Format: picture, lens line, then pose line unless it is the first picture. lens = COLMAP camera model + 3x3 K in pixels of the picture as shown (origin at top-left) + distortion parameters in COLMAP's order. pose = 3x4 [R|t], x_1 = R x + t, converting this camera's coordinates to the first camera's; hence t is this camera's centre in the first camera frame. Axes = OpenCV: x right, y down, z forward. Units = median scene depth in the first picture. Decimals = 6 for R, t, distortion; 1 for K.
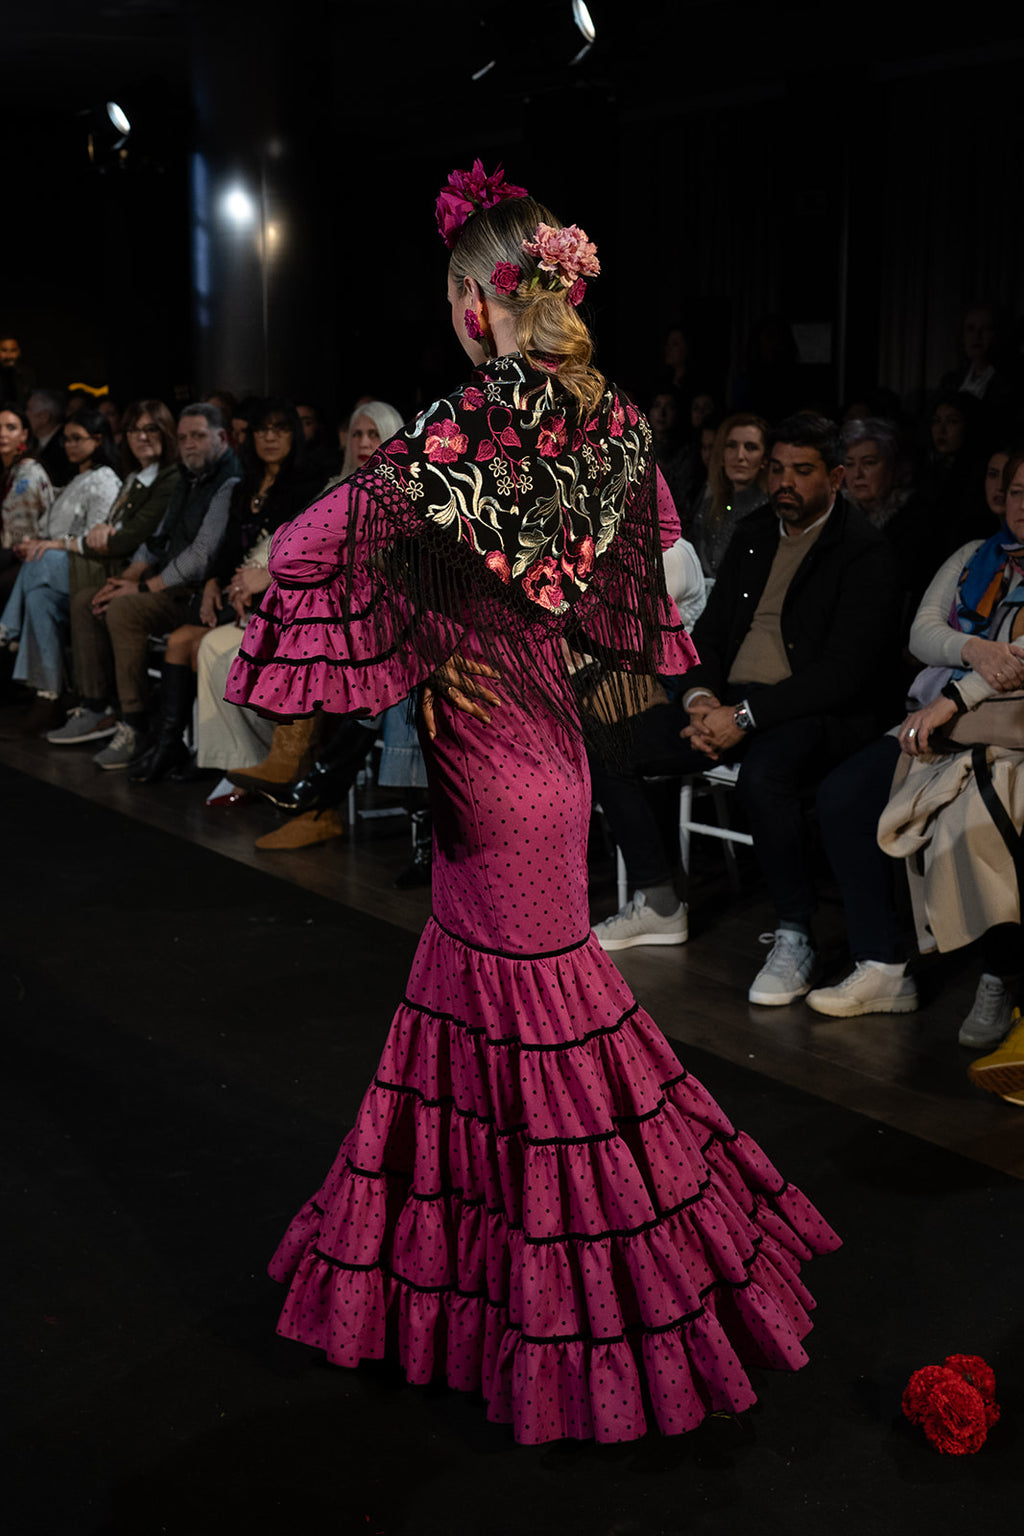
lens RADIAL K [[1958.7, 0, 518.2], [0, 1958.7, 645.7], [0, 0, 1]] dist [0.029340, 0.000000]
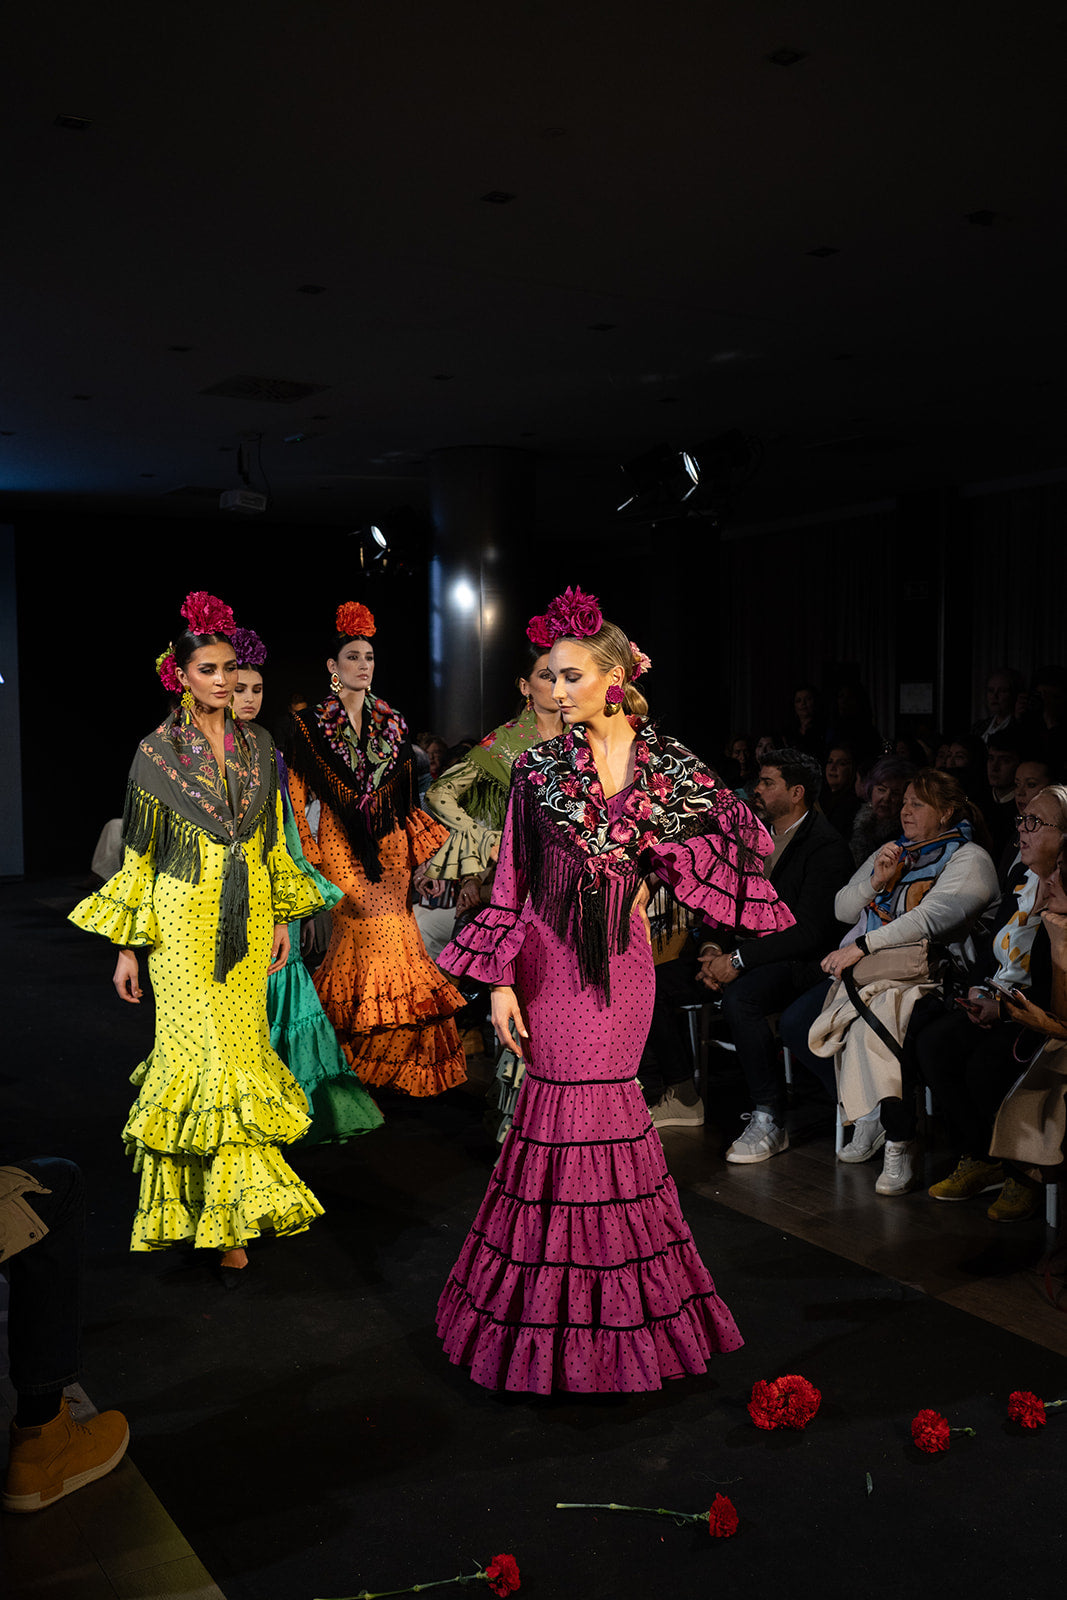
lens RADIAL K [[1638.4, 0, 550.7], [0, 1638.4, 790.5], [0, 0, 1]] dist [0.015173, 0.000000]
pose [[0.992394, 0.003186, -0.123057, 0.107358], [-0.014808, 0.995496, -0.093642, 0.021646], [0.122205, 0.094752, 0.987972, -0.177229]]
